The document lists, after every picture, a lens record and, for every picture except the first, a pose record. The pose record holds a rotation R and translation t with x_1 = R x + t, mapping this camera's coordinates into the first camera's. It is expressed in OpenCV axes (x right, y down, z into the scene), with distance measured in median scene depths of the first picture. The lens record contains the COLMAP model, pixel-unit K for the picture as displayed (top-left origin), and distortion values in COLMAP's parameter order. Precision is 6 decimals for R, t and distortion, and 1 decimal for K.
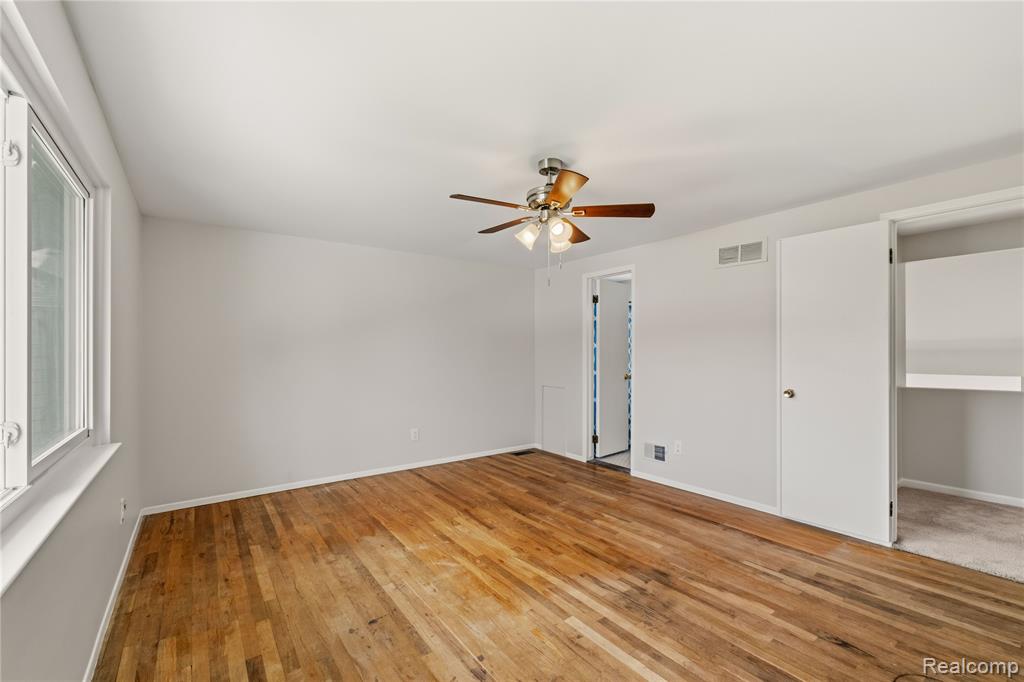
lens RADIAL K [[436.9, 0, 515.8], [0, 436.9, 350.1], [0, 0, 1]] dist [-0.001051, 0.000563]
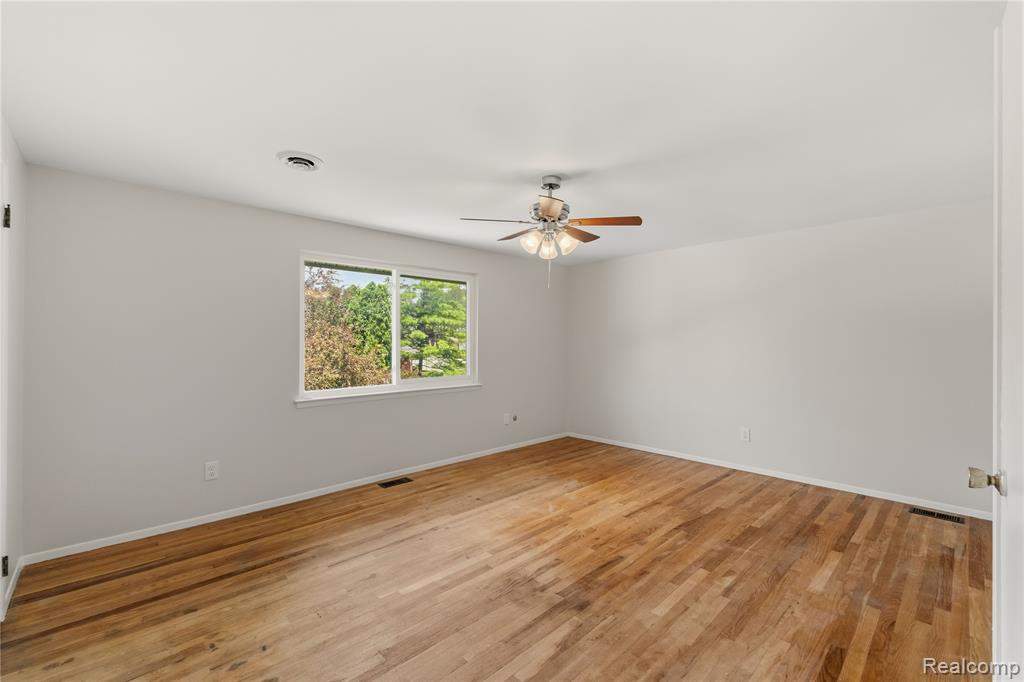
lens RADIAL K [[429.6, 0, 513.0], [0, 429.6, 344.4], [0, 0, 1]] dist [-0.000149, 0.000507]
pose [[0.119469, 0.005259, -0.992824, 1.076435], [0.004731, 0.999972, 0.005866, -0.010290], [0.992827, -0.005397, 0.119441, 0.711938]]
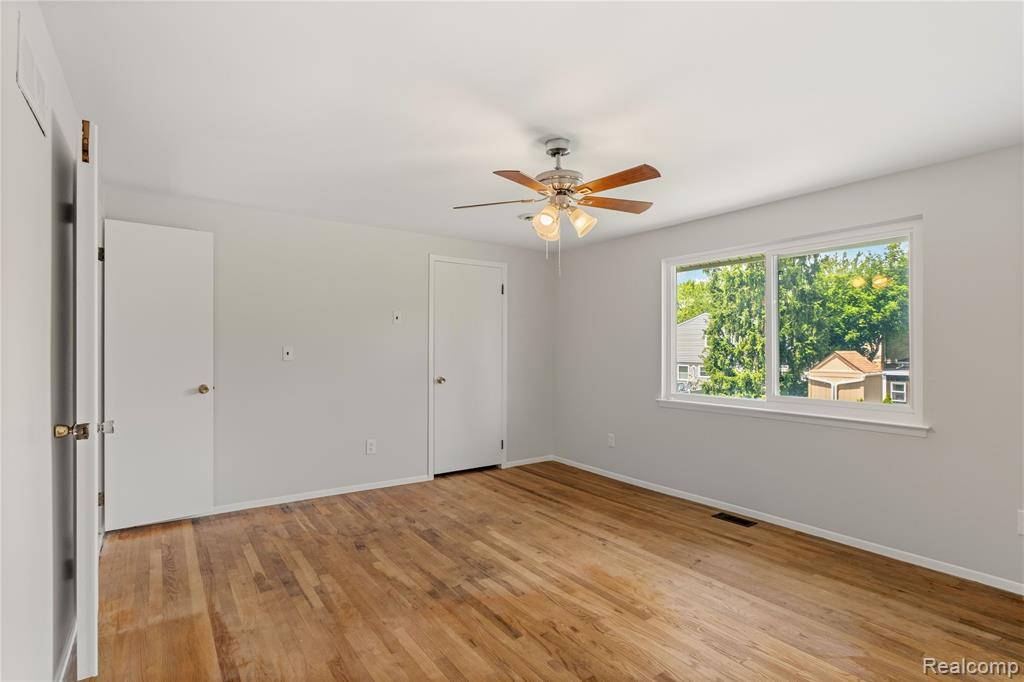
lens RADIAL K [[504.2, 0, 512.5], [0, 504.2, 349.7], [0, 0, 1]] dist [0.001840, 0.000445]
pose [[-0.999503, -0.001001, 0.031518, 0.129285], [-0.001042, 0.999999, -0.001306, 0.006136], [-0.031517, -0.001338, -0.999502, 1.896032]]
